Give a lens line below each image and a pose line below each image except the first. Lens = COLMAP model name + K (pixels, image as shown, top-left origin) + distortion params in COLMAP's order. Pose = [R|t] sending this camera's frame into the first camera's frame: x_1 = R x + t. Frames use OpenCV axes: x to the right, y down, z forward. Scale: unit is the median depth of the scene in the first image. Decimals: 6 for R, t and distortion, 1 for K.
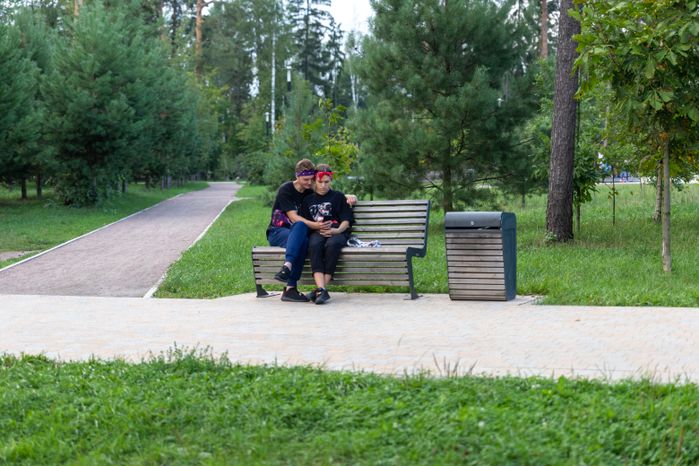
lens RADIAL K [[1422.6, 0, 349.6], [0, 1422.6, 233.2], [0, 0, 1]] dist [0.042463, 0.000000]
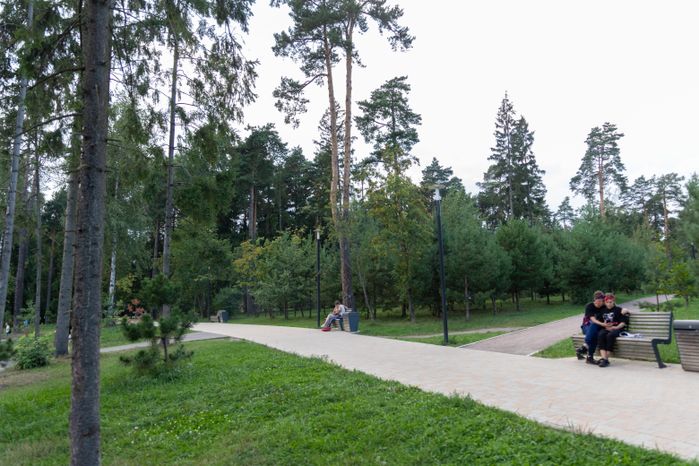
lens RADIAL K [[480.4, 0, 349.1], [0, 480.4, 233.0], [0, 0, 1]] dist [0.041024, -0.008427]
pose [[0.725040, -0.113531, -0.679284, 0.194908], [0.009744, 0.987912, -0.154712, -0.030694], [0.688638, 0.105553, 0.717382, 0.252830]]
